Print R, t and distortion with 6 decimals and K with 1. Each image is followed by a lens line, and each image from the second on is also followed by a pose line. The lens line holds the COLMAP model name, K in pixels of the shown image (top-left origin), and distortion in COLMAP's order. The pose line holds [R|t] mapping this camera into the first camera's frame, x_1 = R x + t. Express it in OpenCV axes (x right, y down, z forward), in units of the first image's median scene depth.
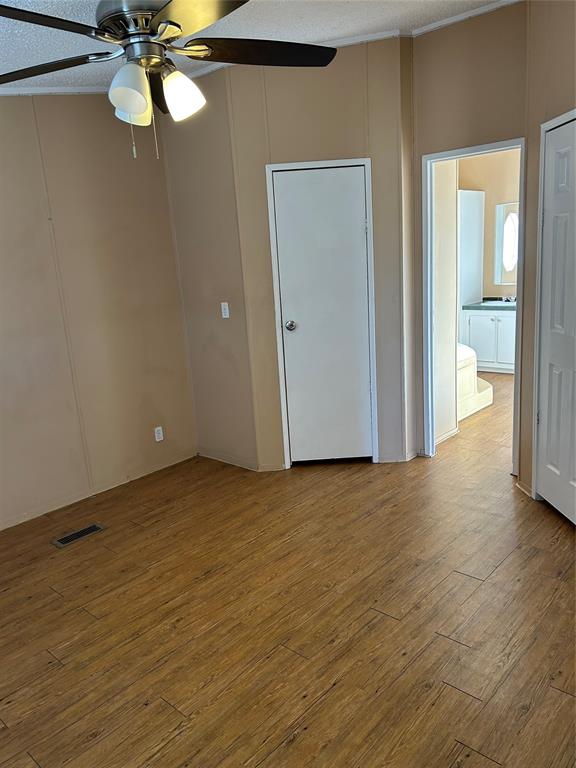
lens RADIAL K [[574.1, 0, 288.0], [0, 574.1, 384.0], [0, 0, 1]] dist [0.059300, -0.066768]
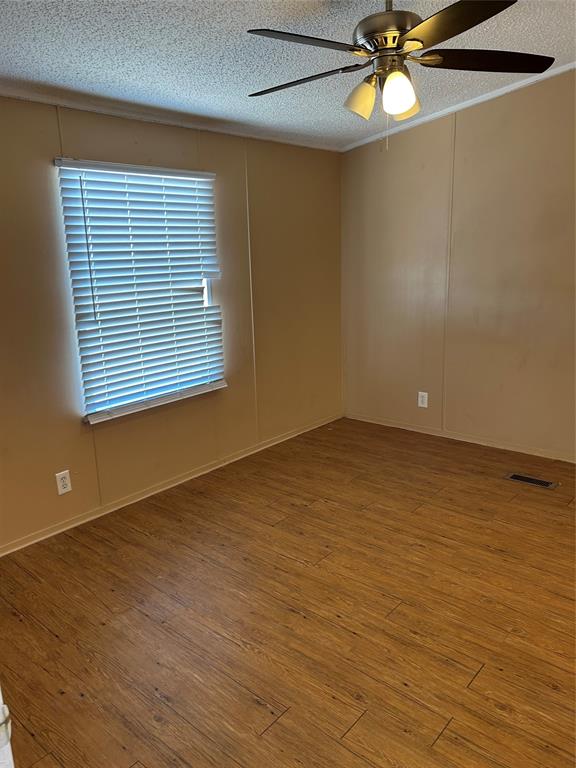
lens RADIAL K [[574.1, 0, 288.0], [0, 574.1, 384.0], [0, 0, 1]] dist [0.059300, -0.066768]
pose [[0.026125, 0.295389, -0.955020, 0.832851], [-0.186756, 0.939968, 0.285625, -0.183973], [0.982059, 0.170894, 0.079723, 0.595752]]
